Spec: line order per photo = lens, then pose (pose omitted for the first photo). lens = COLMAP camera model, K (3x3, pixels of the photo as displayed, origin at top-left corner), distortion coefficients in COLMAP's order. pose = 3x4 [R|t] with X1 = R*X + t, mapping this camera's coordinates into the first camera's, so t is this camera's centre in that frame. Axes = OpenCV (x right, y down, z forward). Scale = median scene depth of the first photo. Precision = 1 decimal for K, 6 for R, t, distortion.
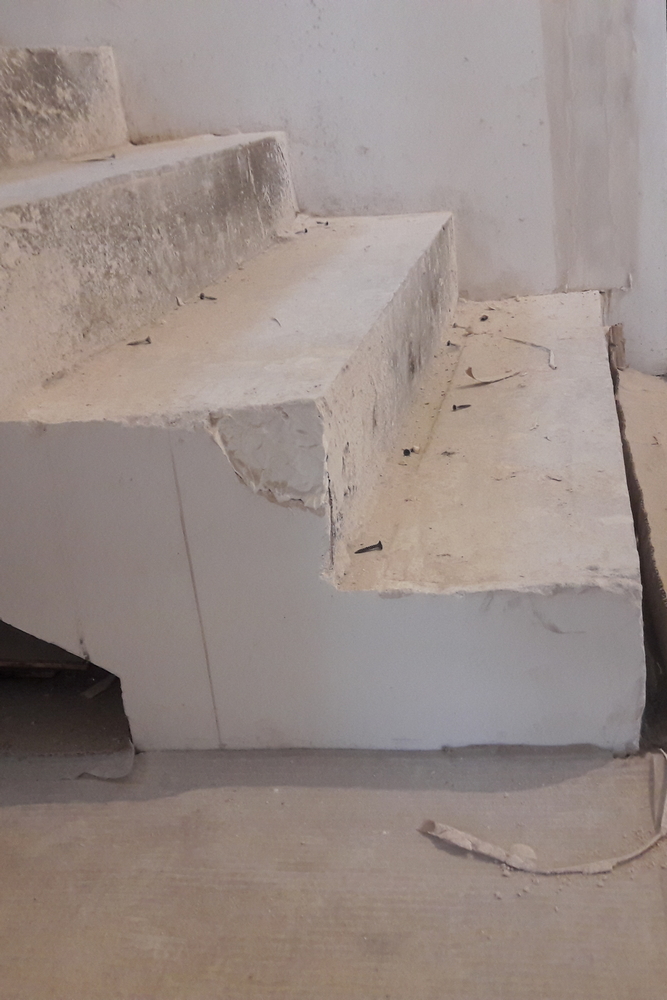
lens RADIAL K [[1036.5, 0, 334.5], [0, 1036.5, 537.4], [0, 0, 1]] dist [0.166575, -0.367676]
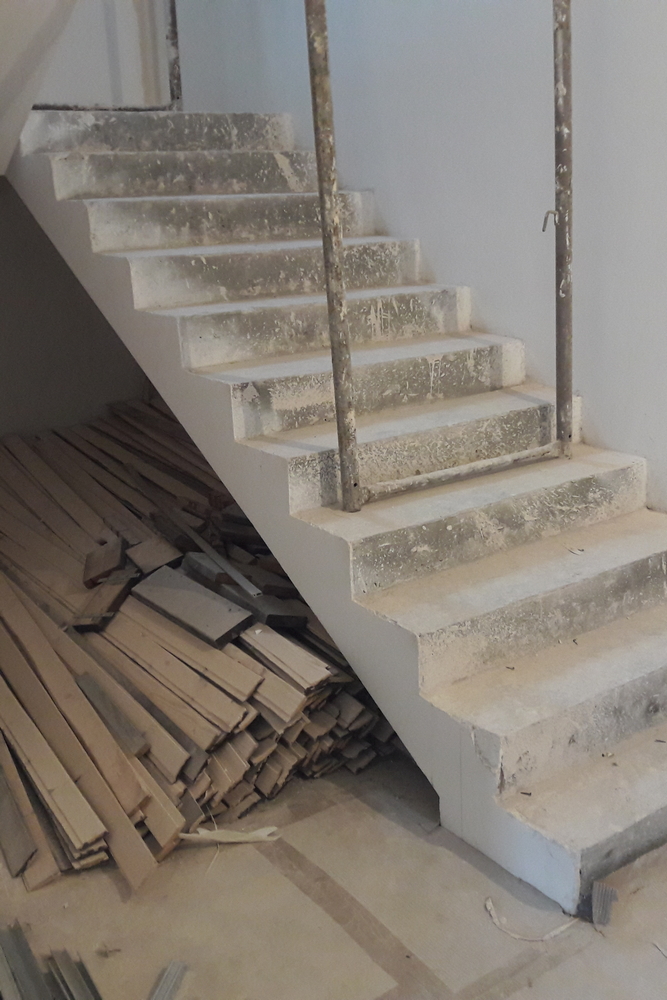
lens RADIAL K [[1036.5, 0, 334.5], [0, 1036.5, 537.4], [0, 0, 1]] dist [0.166575, -0.367676]
pose [[0.688891, 0.270405, -0.672540, 1.068949], [-0.264482, 0.957616, 0.114111, -0.639014], [0.674891, 0.099265, 0.731210, -1.064094]]
